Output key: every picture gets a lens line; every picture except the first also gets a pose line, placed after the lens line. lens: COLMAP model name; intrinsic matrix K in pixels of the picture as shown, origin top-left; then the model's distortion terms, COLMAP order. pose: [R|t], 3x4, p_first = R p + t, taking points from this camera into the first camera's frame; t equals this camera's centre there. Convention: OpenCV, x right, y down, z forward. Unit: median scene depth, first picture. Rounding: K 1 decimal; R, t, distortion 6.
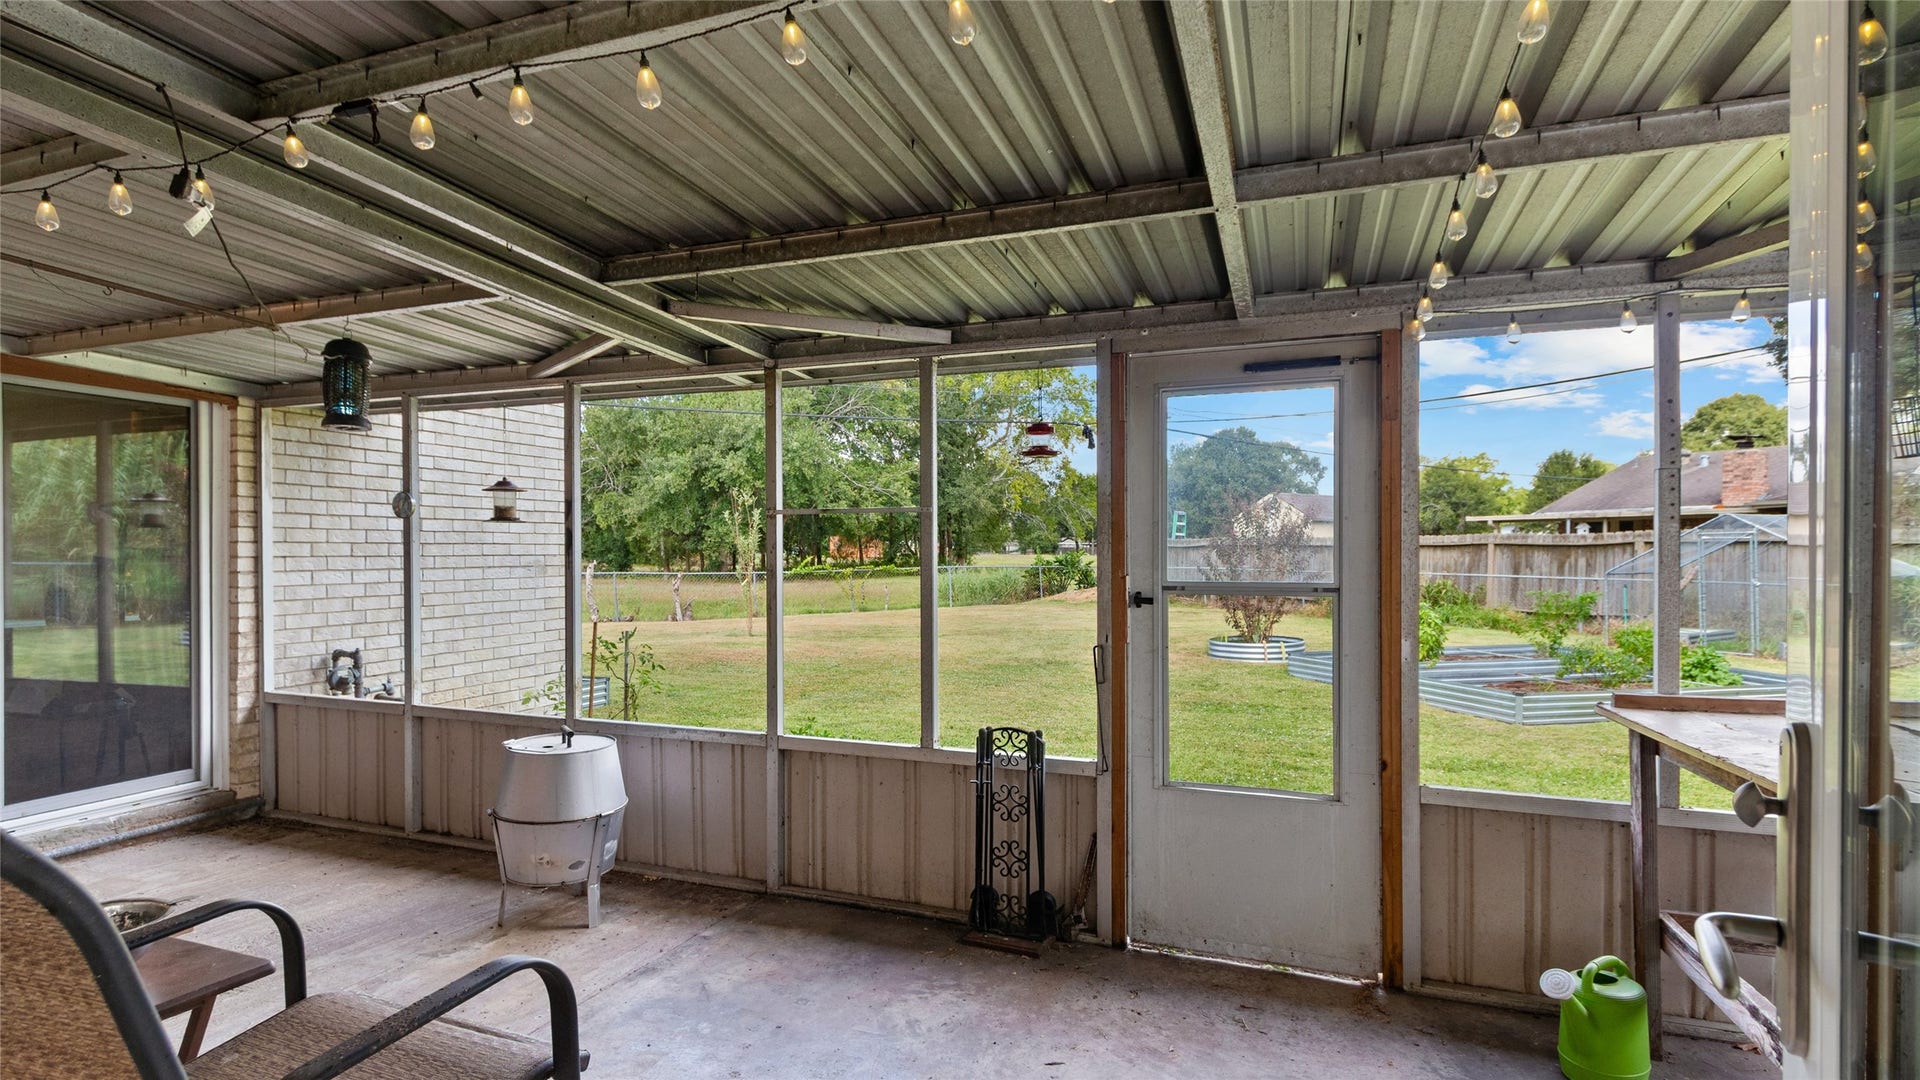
lens RADIAL K [[919.9, 0, 918.0], [0, 919.9, 573.2], [0, 0, 1]] dist [-0.000077, 0.000052]
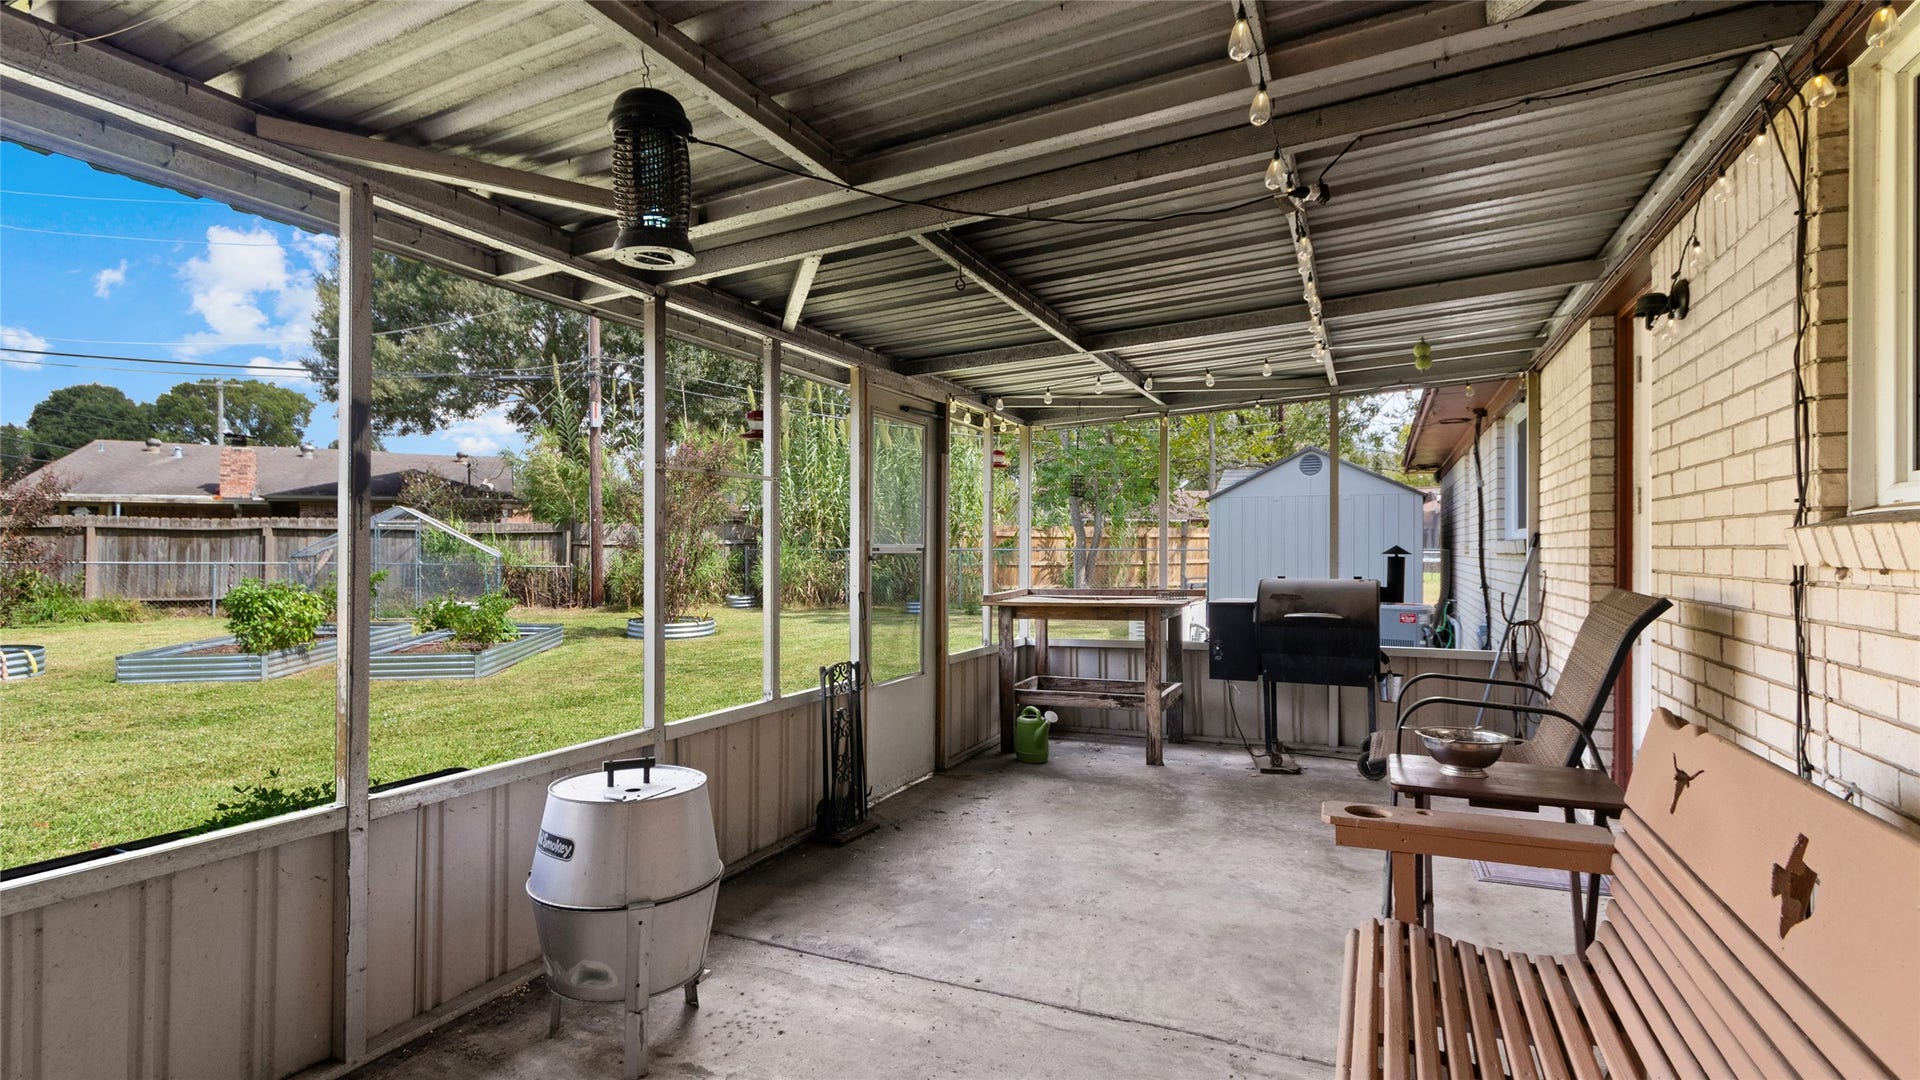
lens RADIAL K [[919.9, 0, 918.0], [0, 919.9, 573.2], [0, 0, 1]] dist [-0.000077, 0.000052]
pose [[0.097100, -0.028379, 0.994870, -0.196518], [0.017771, 0.999483, 0.026776, 0.003124], [-0.995116, 0.015080, 0.097554, 0.136222]]
